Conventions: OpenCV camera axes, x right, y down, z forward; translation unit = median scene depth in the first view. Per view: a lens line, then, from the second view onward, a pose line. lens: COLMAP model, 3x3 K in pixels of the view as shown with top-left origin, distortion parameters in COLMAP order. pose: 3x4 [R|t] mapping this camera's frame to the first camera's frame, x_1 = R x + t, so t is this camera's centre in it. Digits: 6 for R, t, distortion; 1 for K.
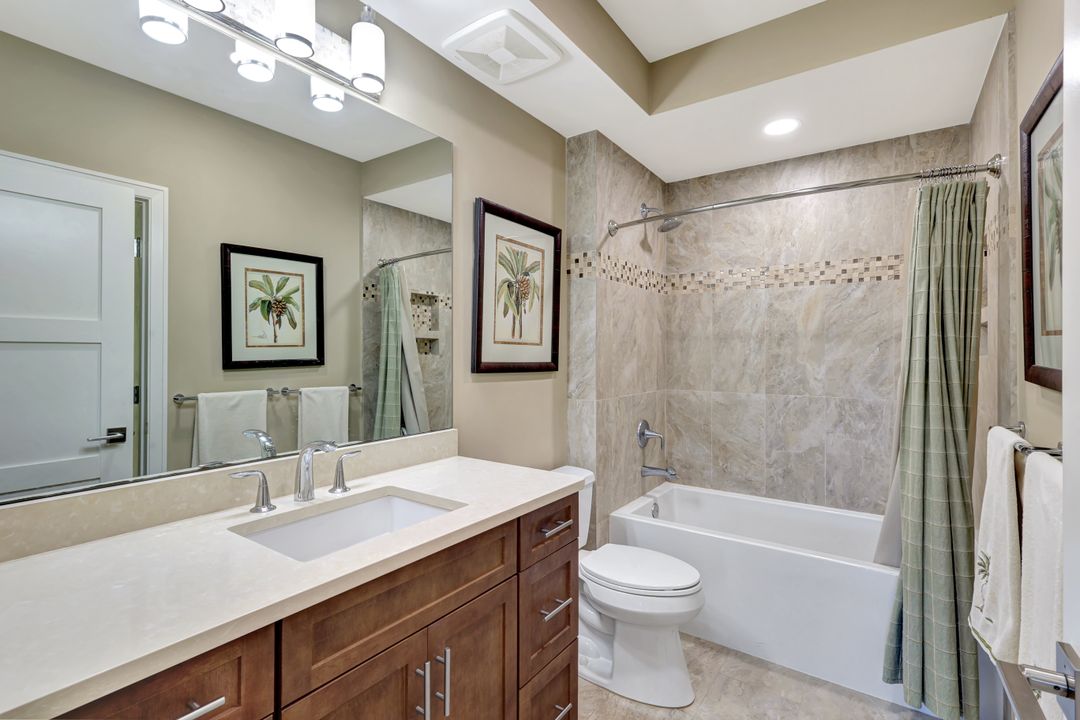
lens RADIAL K [[491.7, 0, 533.7], [0, 491.7, 356.3], [0, 0, 1]] dist [0.001600, -0.000021]
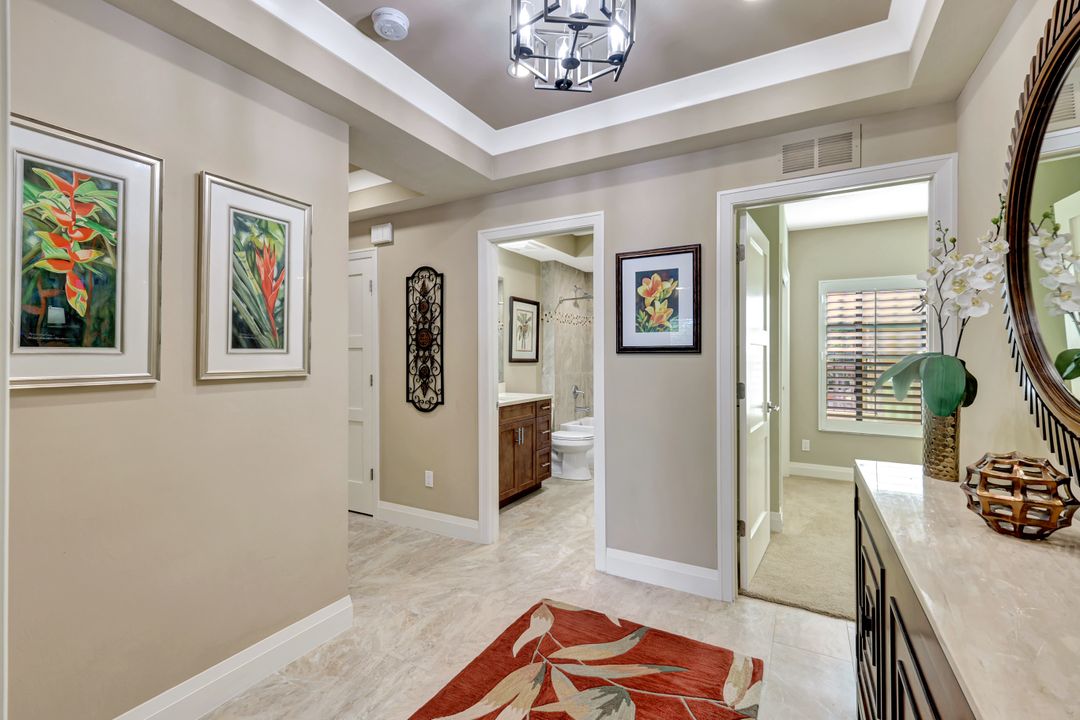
lens RADIAL K [[472.3, 0, 544.6], [0, 472.3, 352.1], [0, 0, 1]] dist [0.002527, -0.000026]
pose [[0.991823, -0.002379, 0.127596, -0.214149], [0.003948, 0.999920, -0.012044, 0.007953], [-0.127557, 0.012449, 0.991753, -1.269833]]
